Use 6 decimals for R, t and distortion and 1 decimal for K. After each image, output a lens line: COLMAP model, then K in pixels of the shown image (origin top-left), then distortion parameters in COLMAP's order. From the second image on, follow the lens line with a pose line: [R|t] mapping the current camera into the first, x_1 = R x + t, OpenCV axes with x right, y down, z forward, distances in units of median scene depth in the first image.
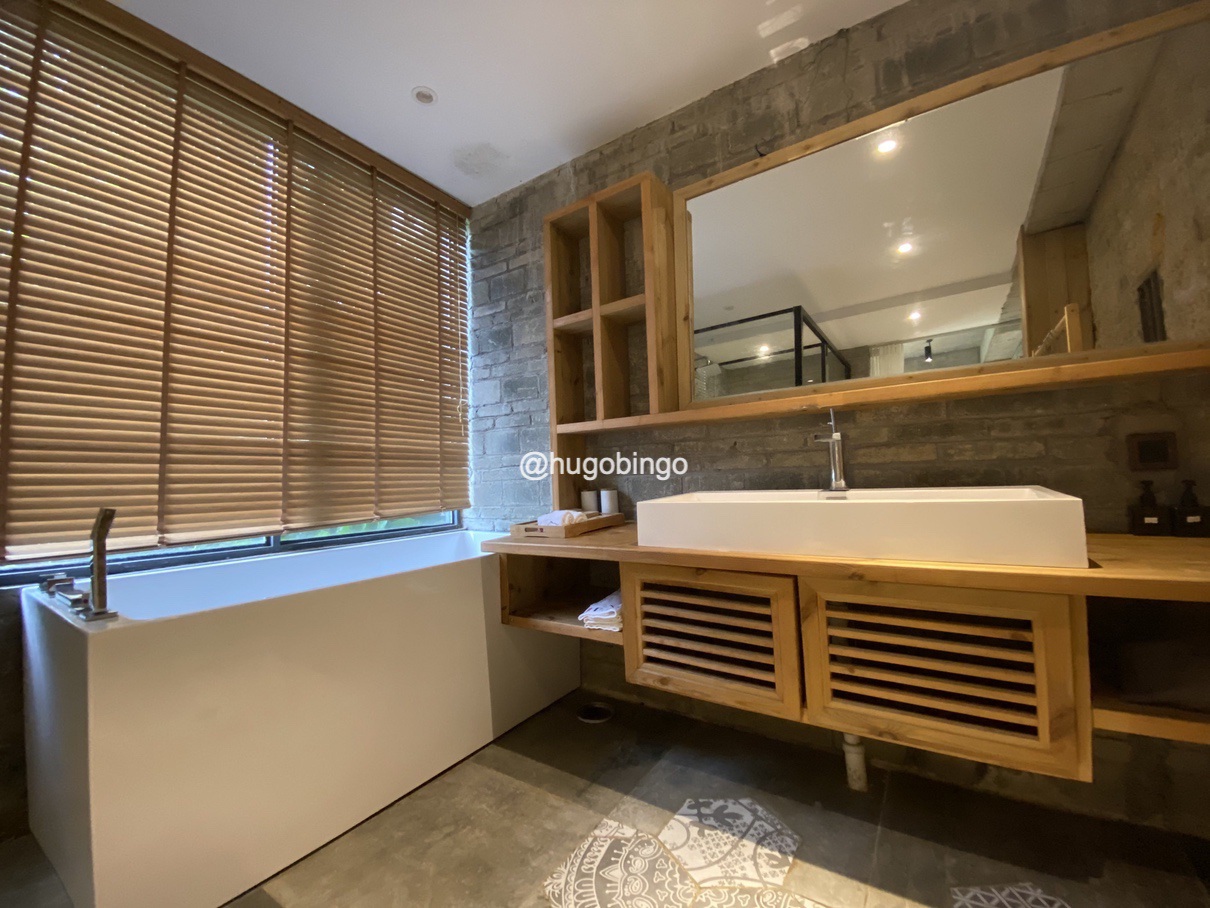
lens RADIAL K [[492.4, 0, 604.9], [0, 492.4, 442.9], [0, 0, 1]] dist [0.028139, -0.021871]
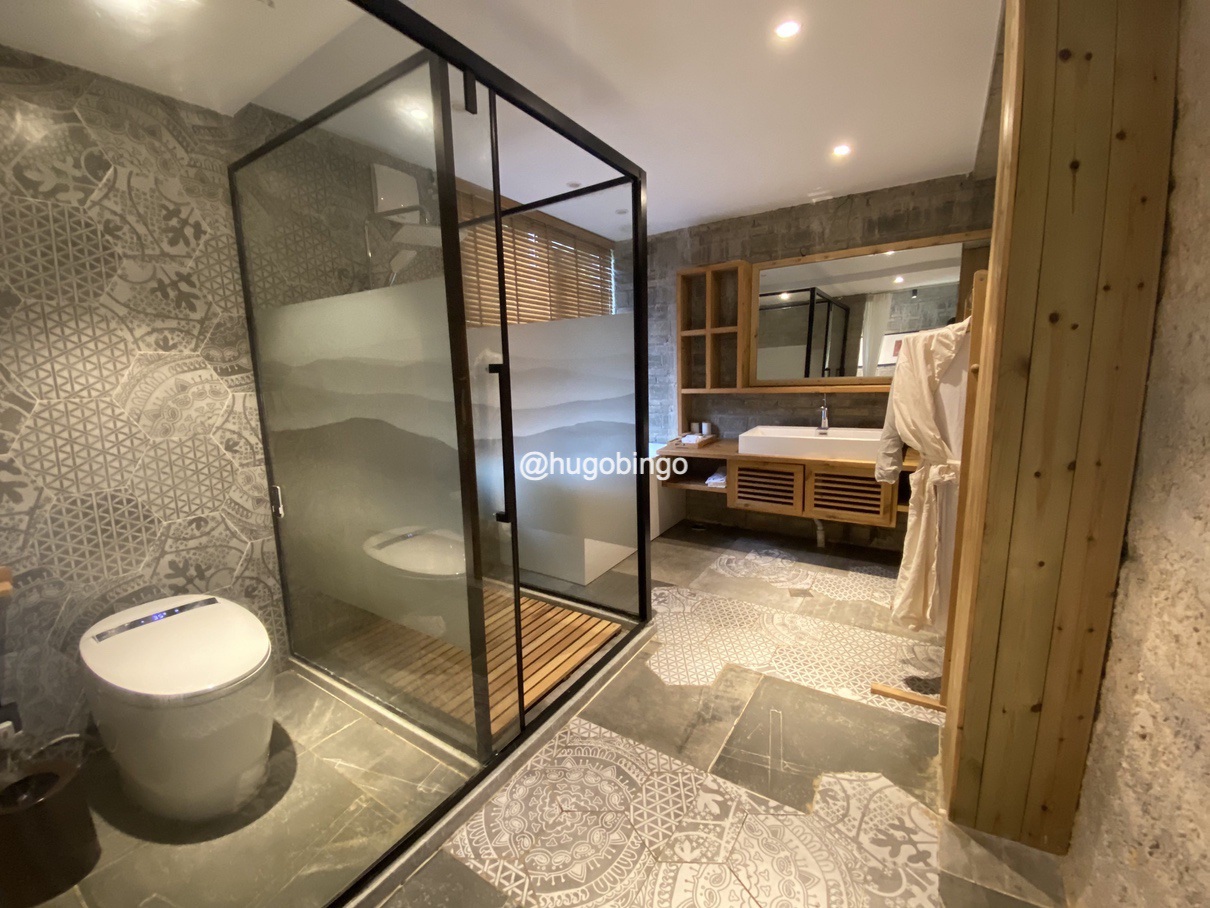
lens RADIAL K [[492.4, 0, 604.9], [0, 492.4, 442.9], [0, 0, 1]] dist [0.028139, -0.021871]
pose [[0.999975, 0.000143, 0.007133, -0.559575], [-0.001644, 0.977516, 0.210856, -0.319444], [-0.006942, -0.210862, 0.977491, -1.239578]]
